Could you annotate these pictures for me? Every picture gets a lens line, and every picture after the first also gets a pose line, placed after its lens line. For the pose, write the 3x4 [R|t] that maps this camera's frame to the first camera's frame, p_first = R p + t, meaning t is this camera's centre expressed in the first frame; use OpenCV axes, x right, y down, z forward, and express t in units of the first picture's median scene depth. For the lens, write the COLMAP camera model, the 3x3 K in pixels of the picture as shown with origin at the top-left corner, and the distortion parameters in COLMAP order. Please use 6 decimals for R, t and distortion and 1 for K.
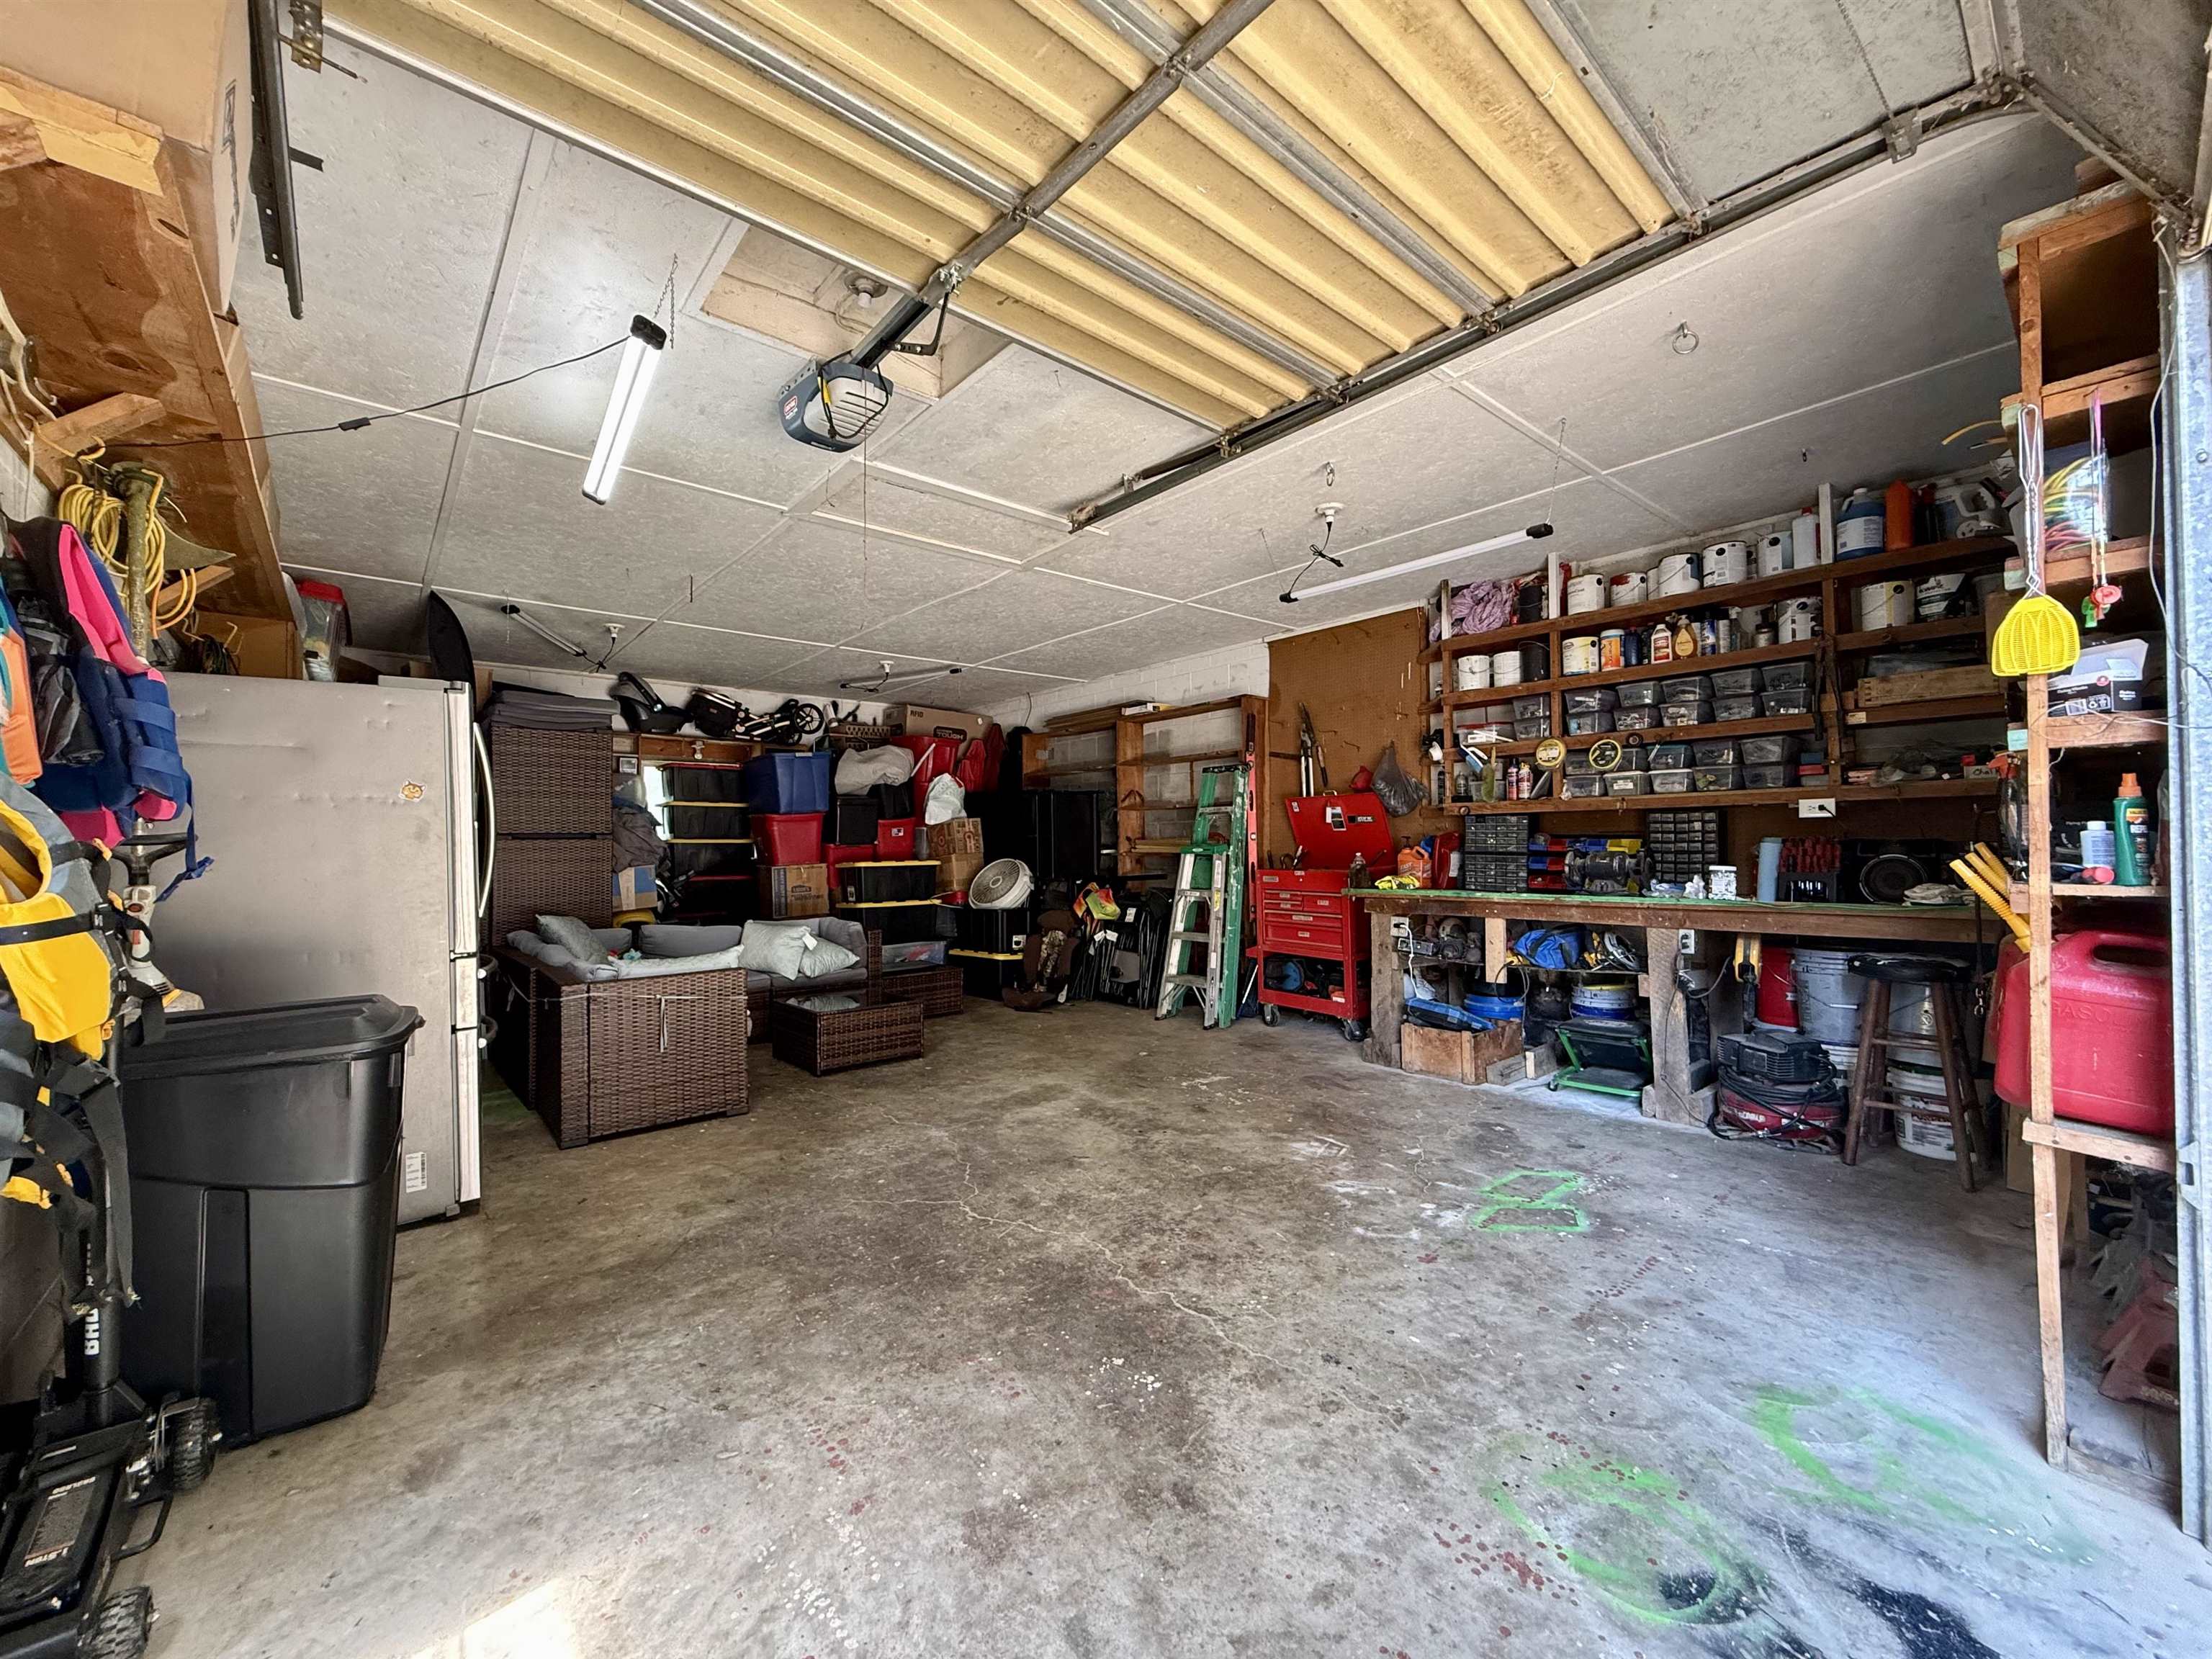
lens RADIAL K [[881.5, 0, 1106.4], [0, 881.5, 840.9], [0, 0, 1]] dist [0.003101, -0.000831]
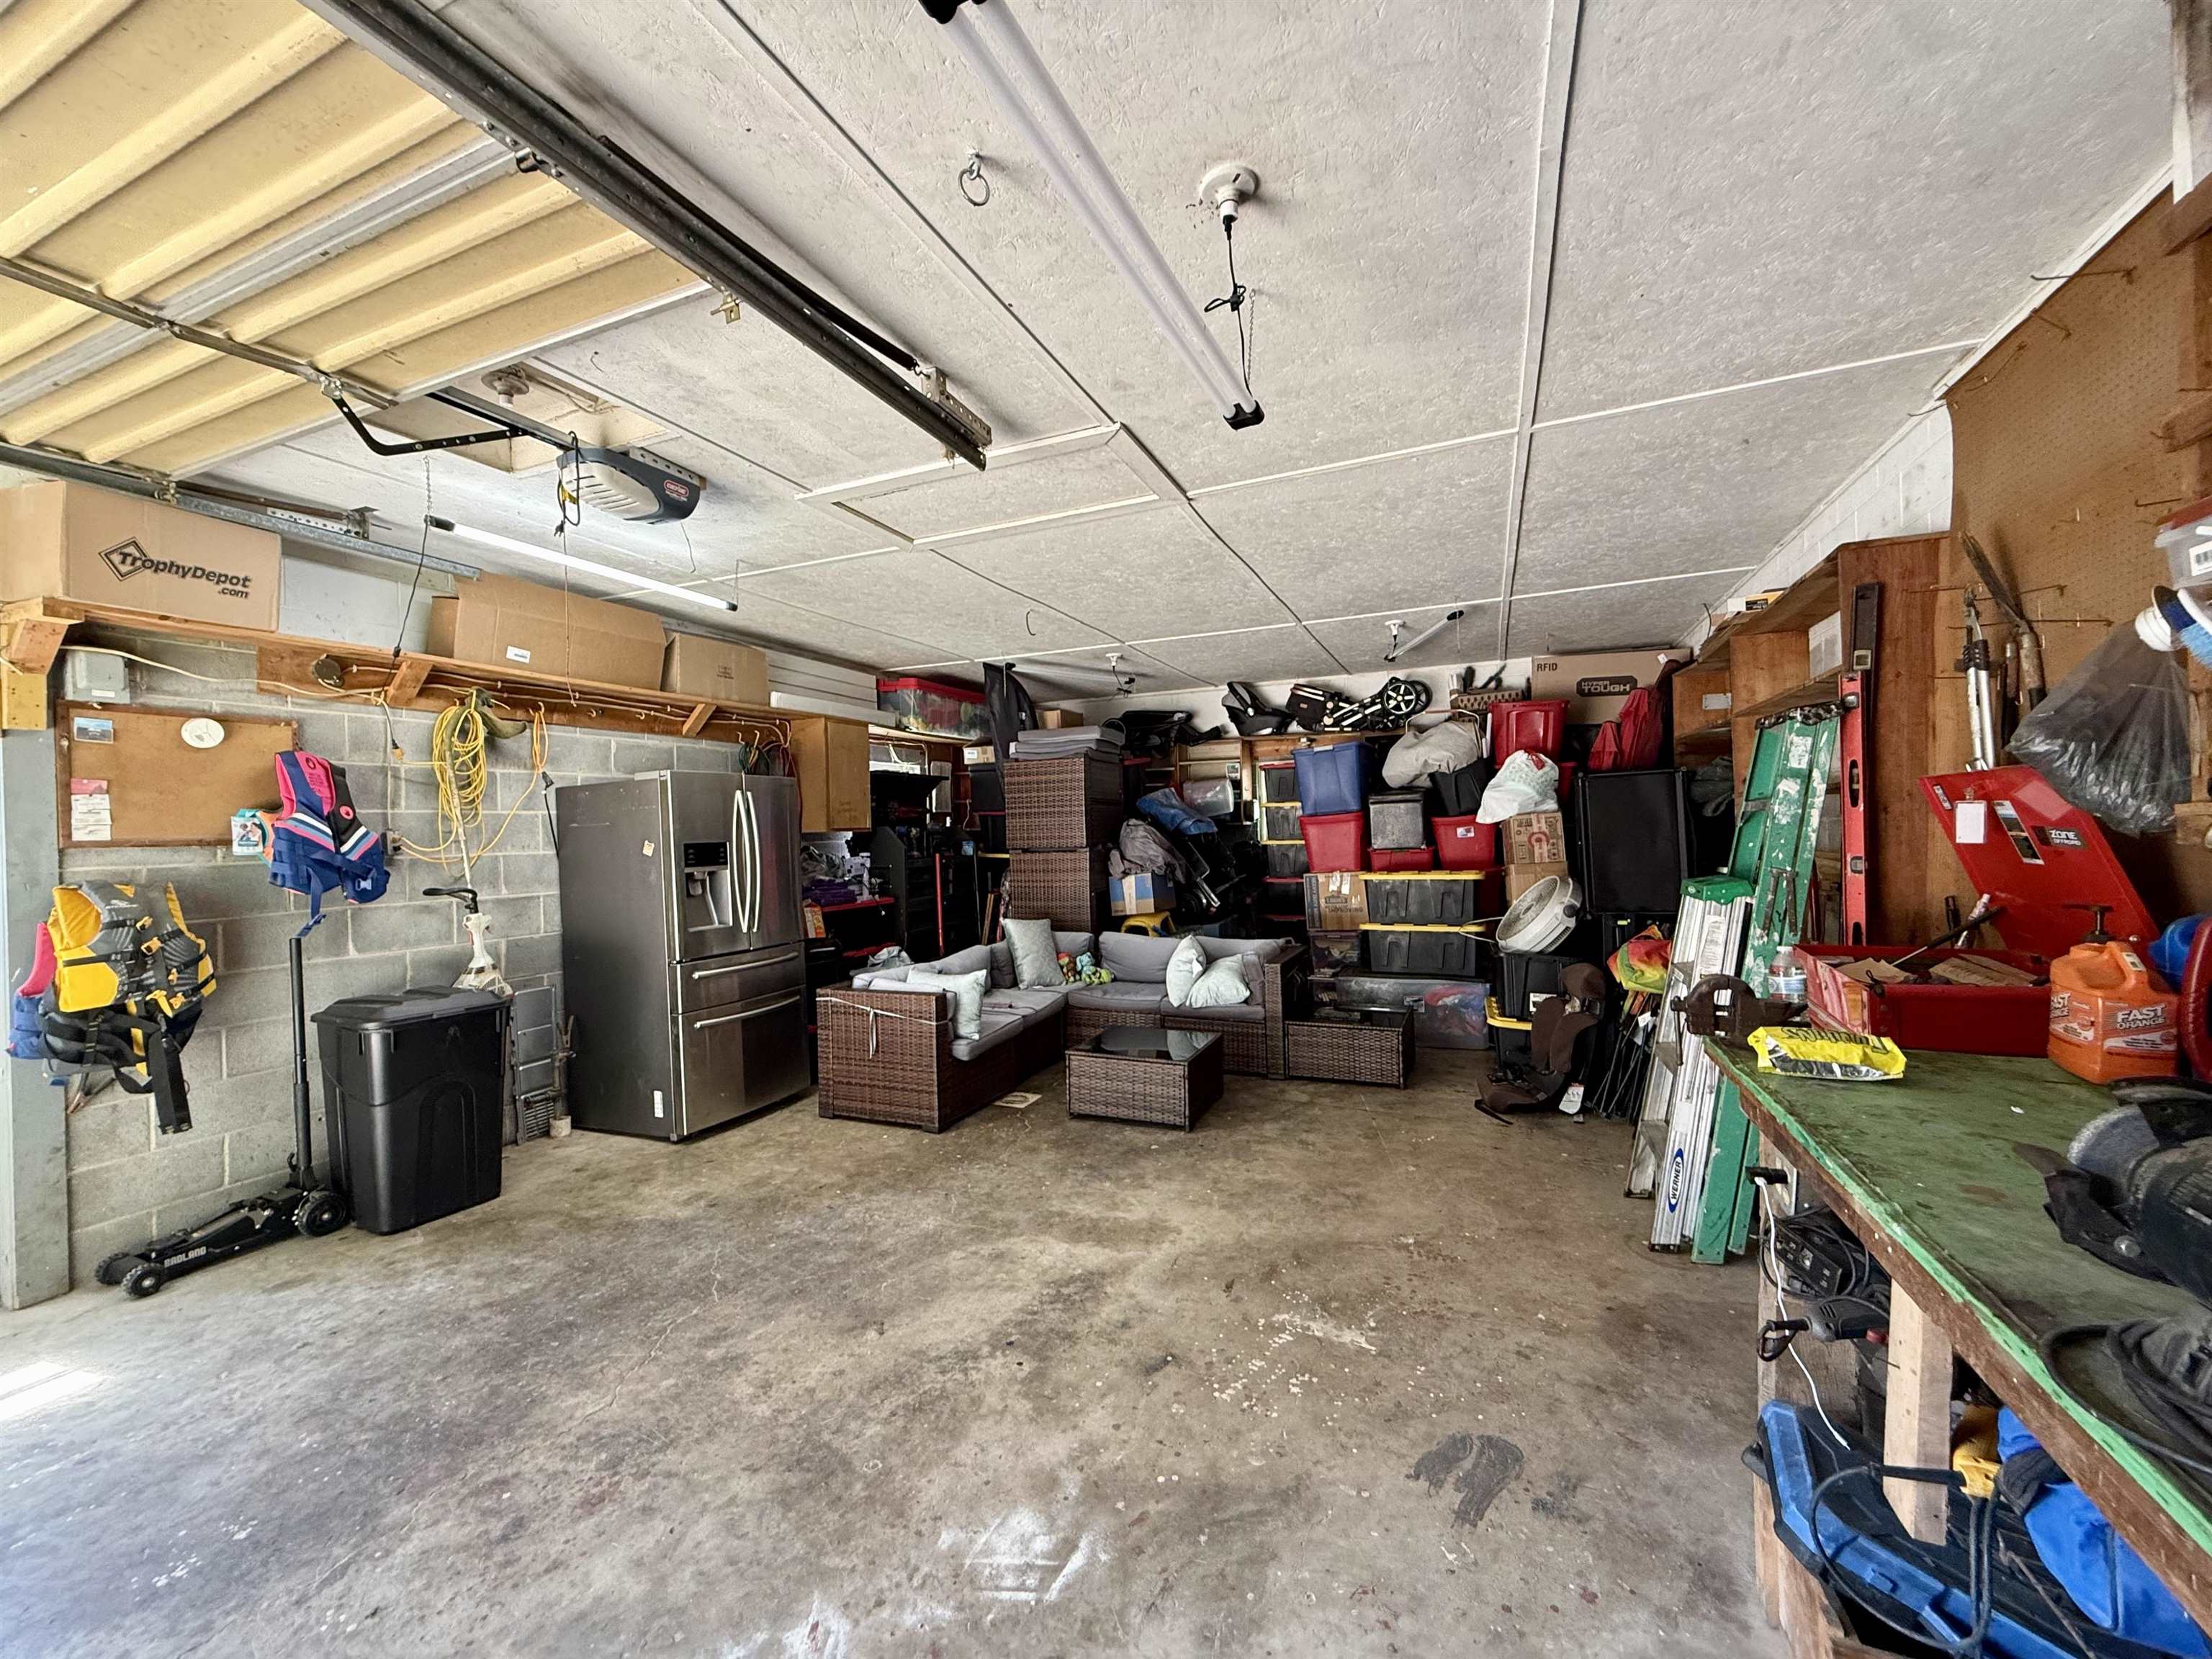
lens RADIAL K [[881.5, 0, 1098.3], [0, 881.5, 837.9], [0, 0, 1]] dist [0.003101, -0.000831]
pose [[0.437901, 0.007680, -0.898990, 0.687636], [0.027489, 0.999382, 0.021927, -0.067216], [0.898603, -0.034314, 0.437419, 0.808274]]
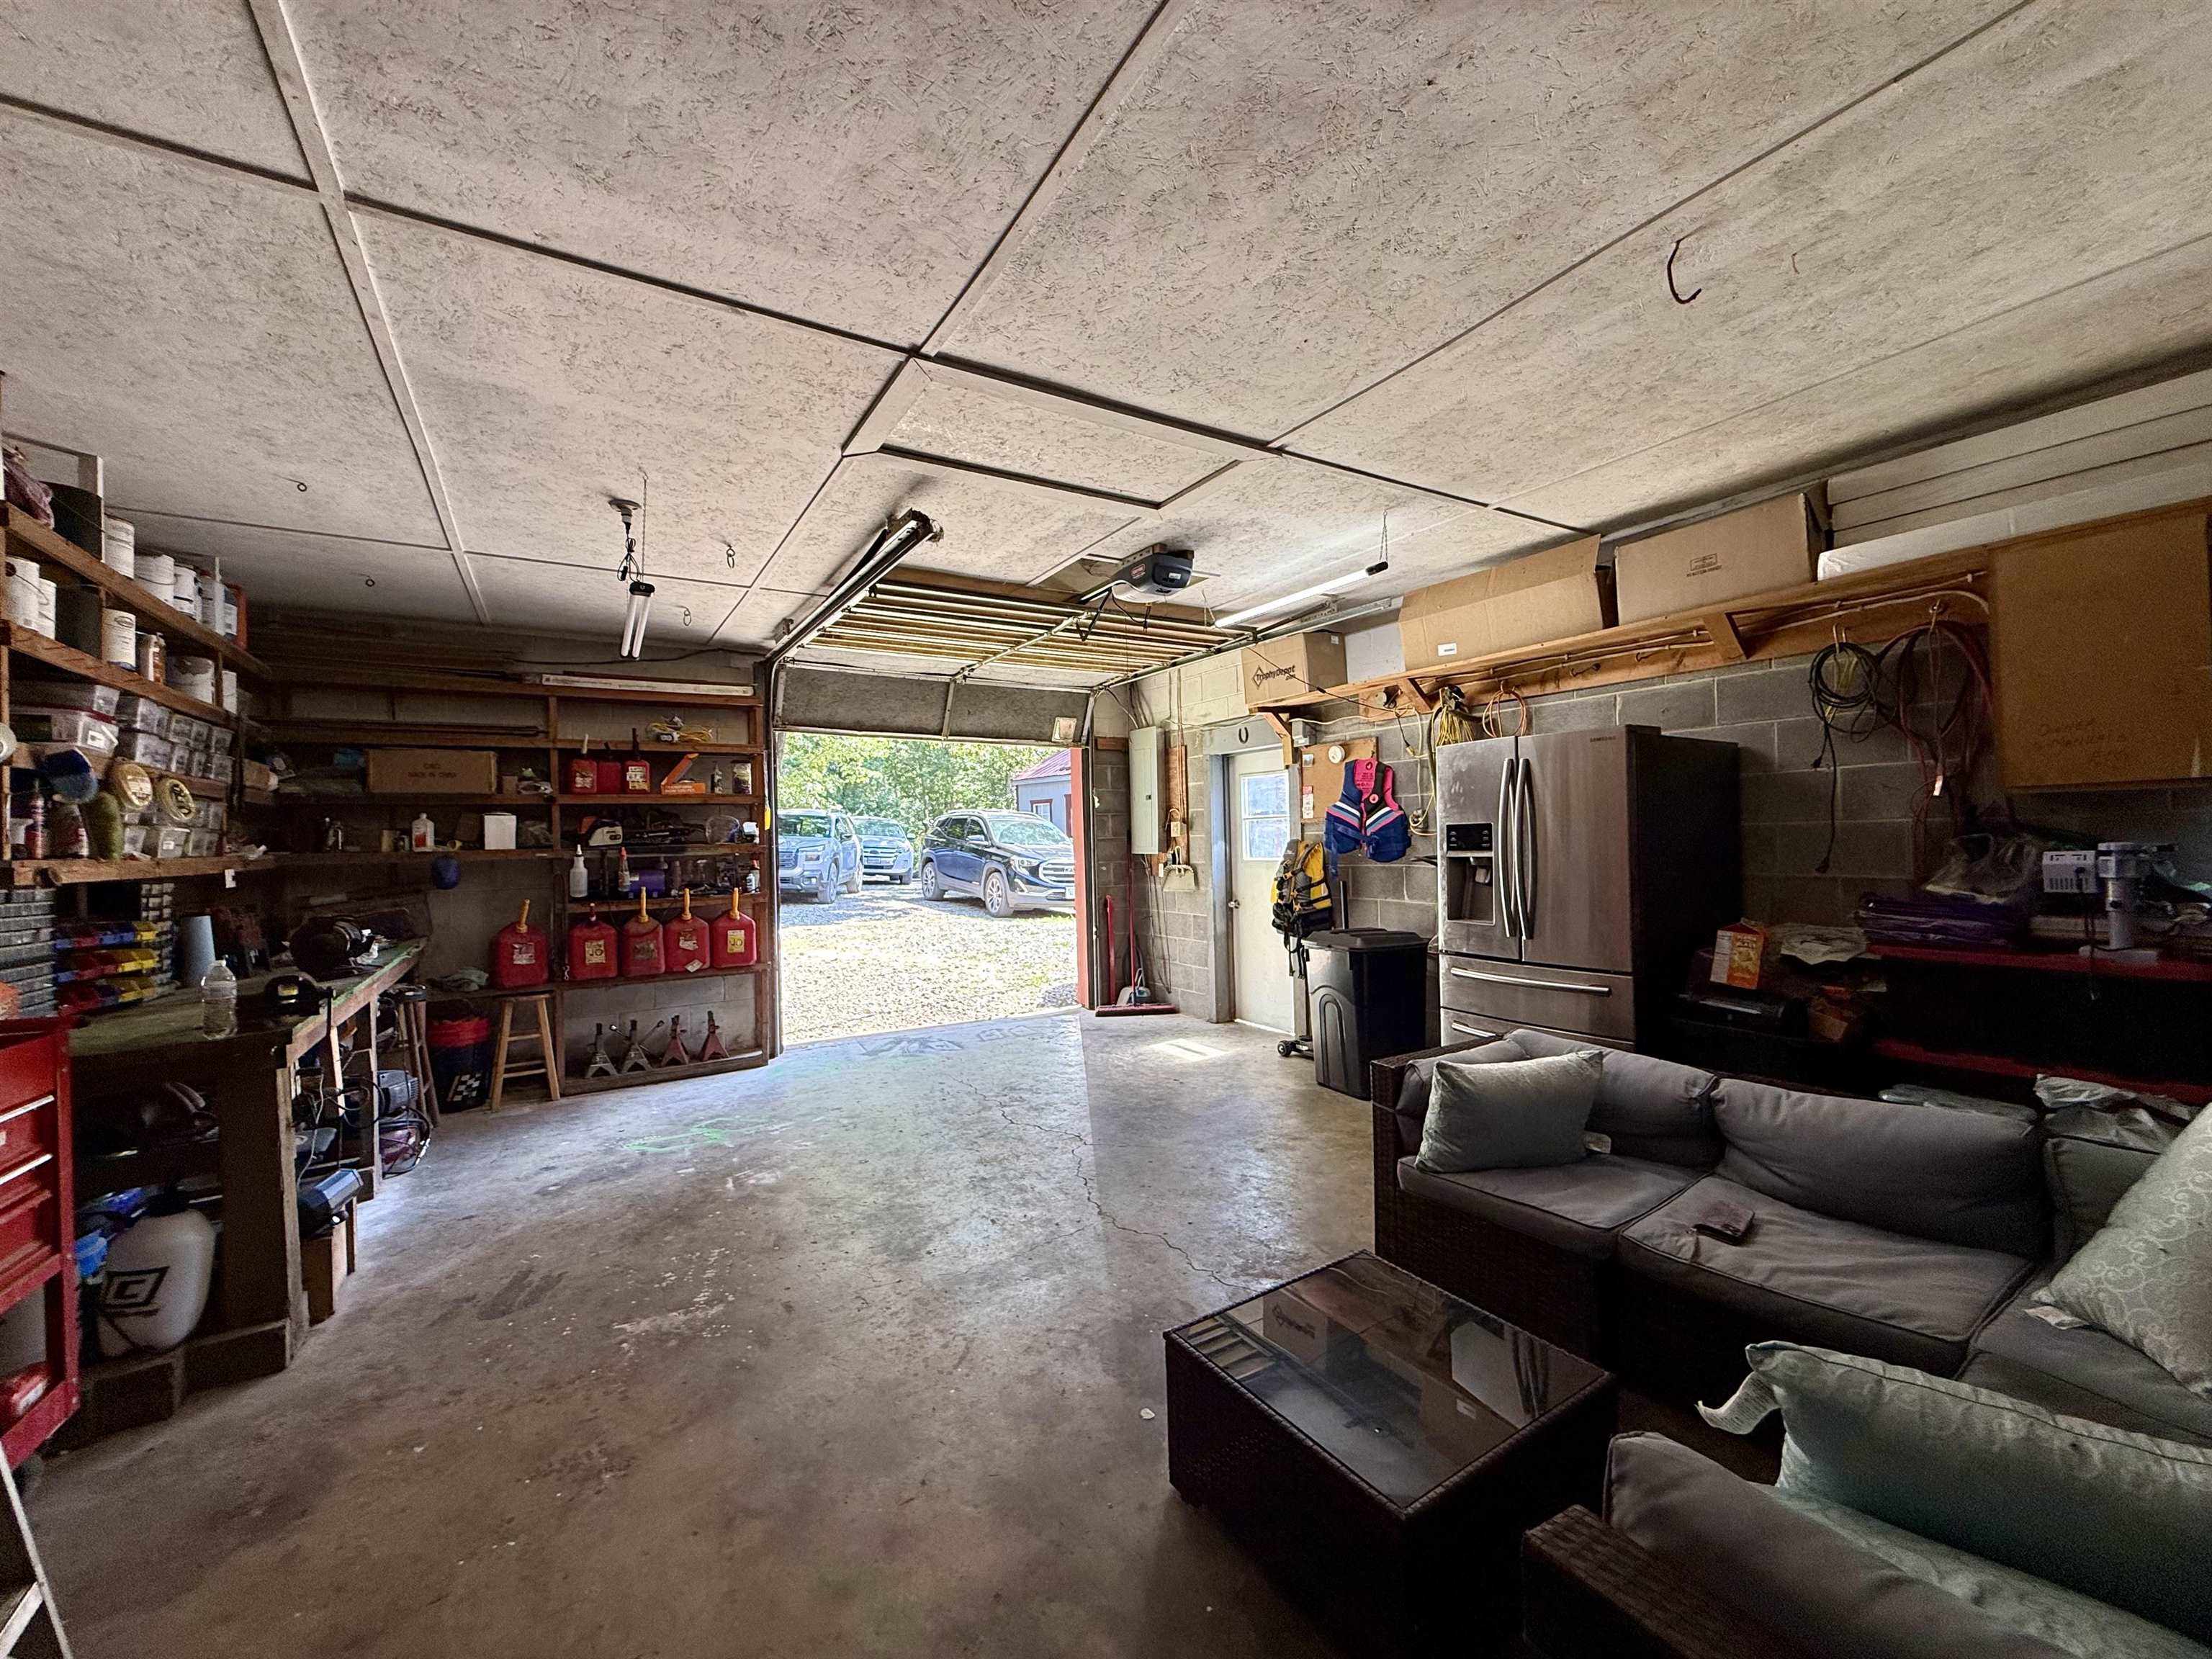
lens RADIAL K [[881.5, 0, 1103.3], [0, 881.5, 837.6], [0, 0, 1]] dist [0.003101, -0.000831]
pose [[-0.987192, 0.036368, 0.155334, -0.347799], [0.036230, 0.999337, -0.003724, -0.045652], [-0.155367, 0.001952, -0.987855, 1.935691]]
